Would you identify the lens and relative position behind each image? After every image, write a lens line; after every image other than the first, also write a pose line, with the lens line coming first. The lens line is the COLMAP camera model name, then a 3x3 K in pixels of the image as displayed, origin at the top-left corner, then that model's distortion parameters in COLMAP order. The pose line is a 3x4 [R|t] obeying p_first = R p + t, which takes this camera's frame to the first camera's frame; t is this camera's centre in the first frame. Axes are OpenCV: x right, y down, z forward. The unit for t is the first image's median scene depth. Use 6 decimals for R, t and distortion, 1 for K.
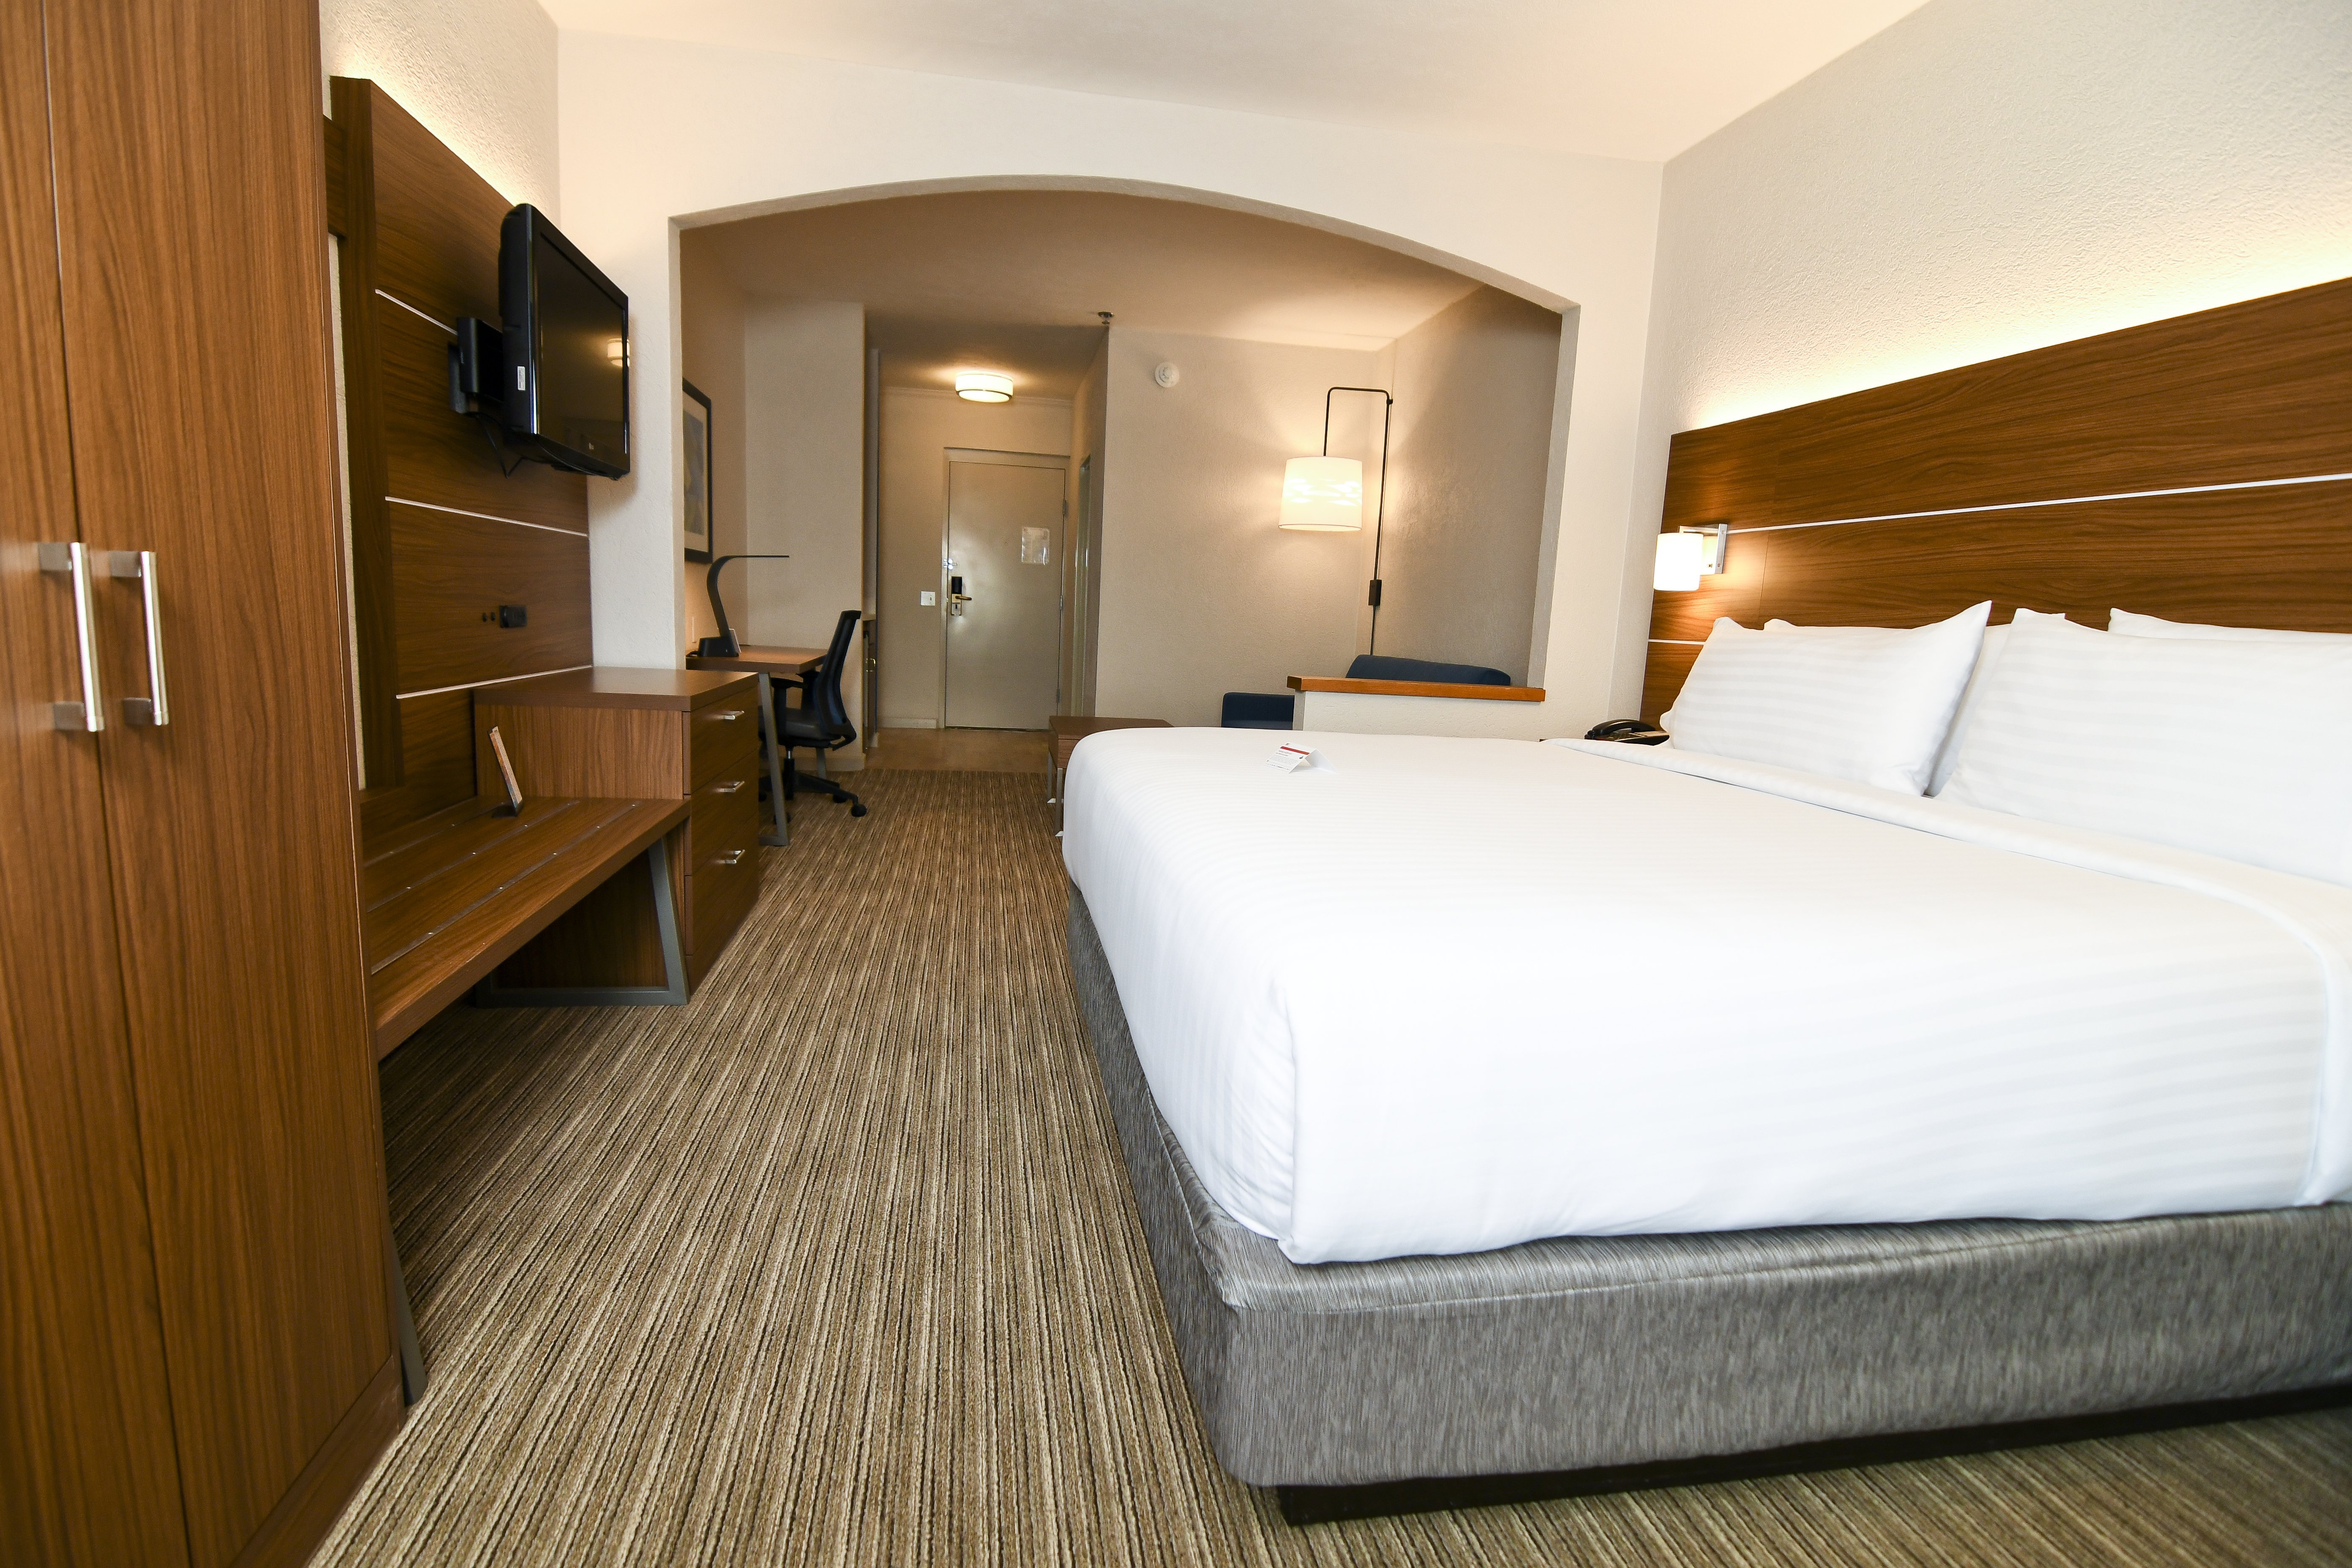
lens RADIAL K [[1123.0, 0, 1163.8], [0, 1123.0, 783.1], [0, 0, 1]] dist [-0.014325, -0.006465]
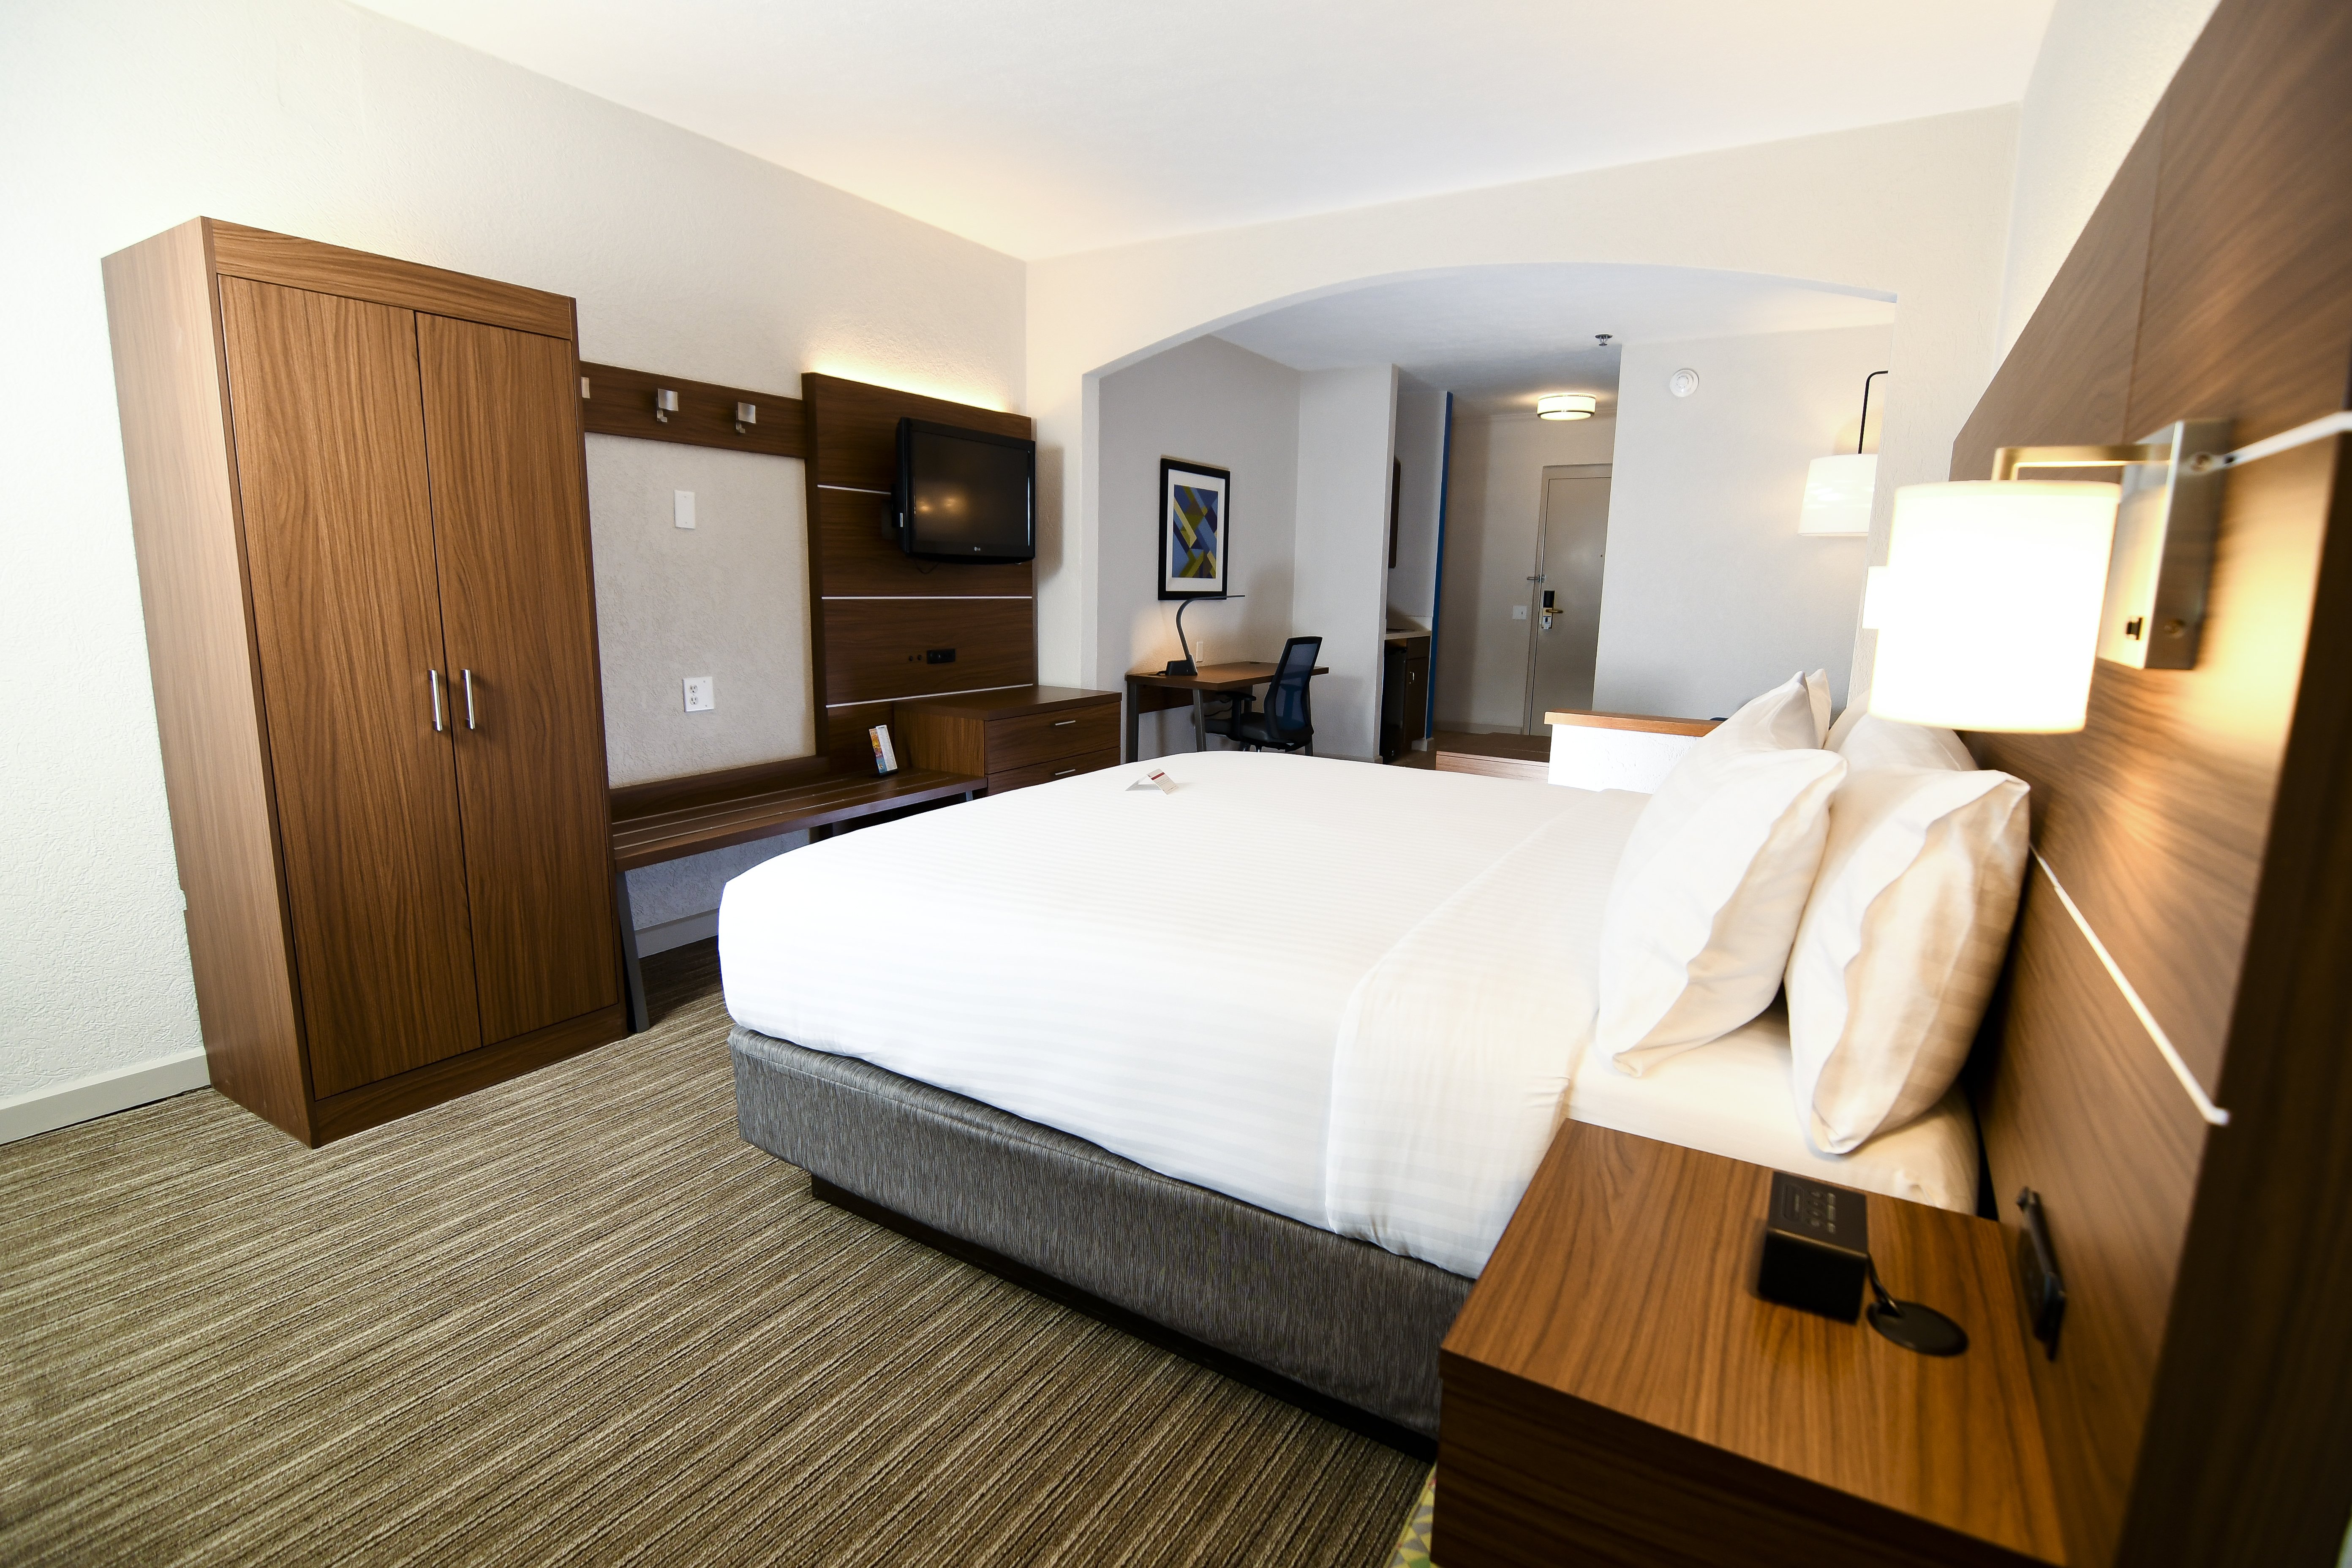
lens RADIAL K [[1123.0, 0, 1163.8], [0, 1123.0, 783.1], [0, 0, 1]] dist [-0.014325, -0.006465]
pose [[0.755959, 0.087437, -0.648753, 1.655956], [-0.085634, 0.995732, 0.034417, -0.114672], [0.648993, 0.029538, 0.760221, -0.034744]]
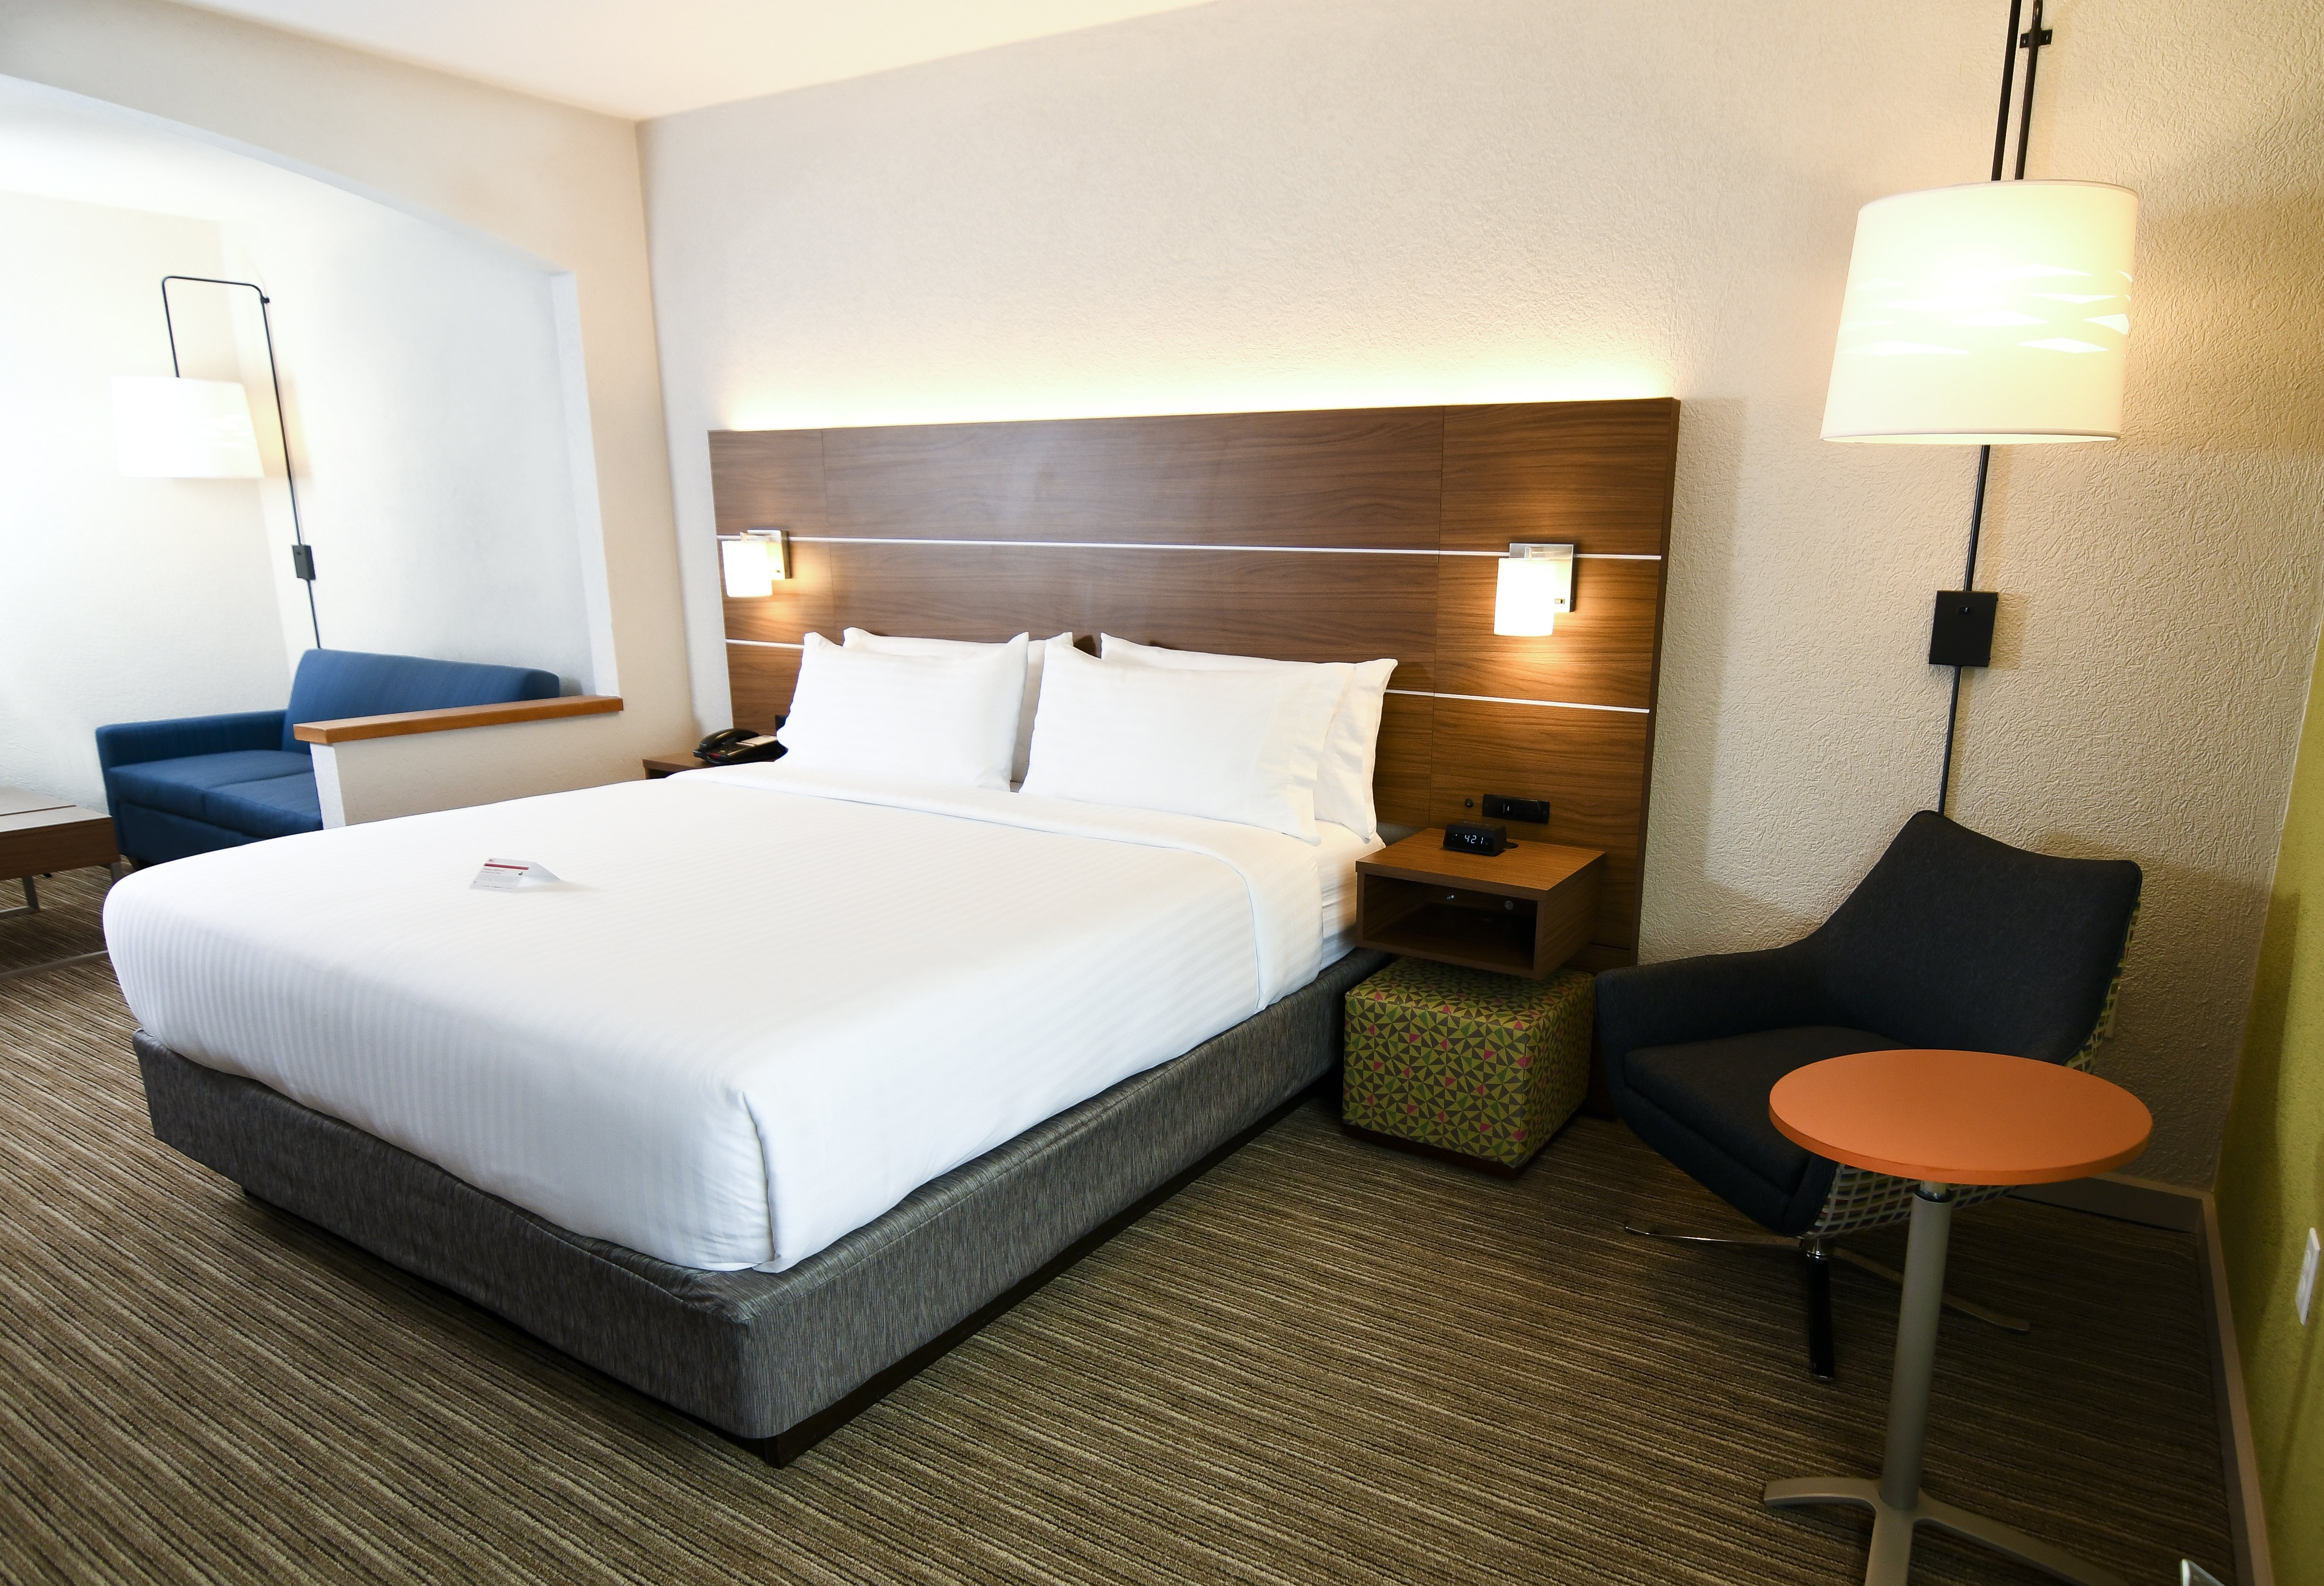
lens RADIAL K [[1326.2, 0, 1321.9], [0, 1326.2, 901.3], [0, 0, 1]] dist [-0.037385, 0.000715]
pose [[0.625096, -0.242798, 0.741825, -0.489789], [0.130168, 0.969508, 0.207633, -0.241625], [-0.769618, -0.033228, 0.637639, -0.490553]]
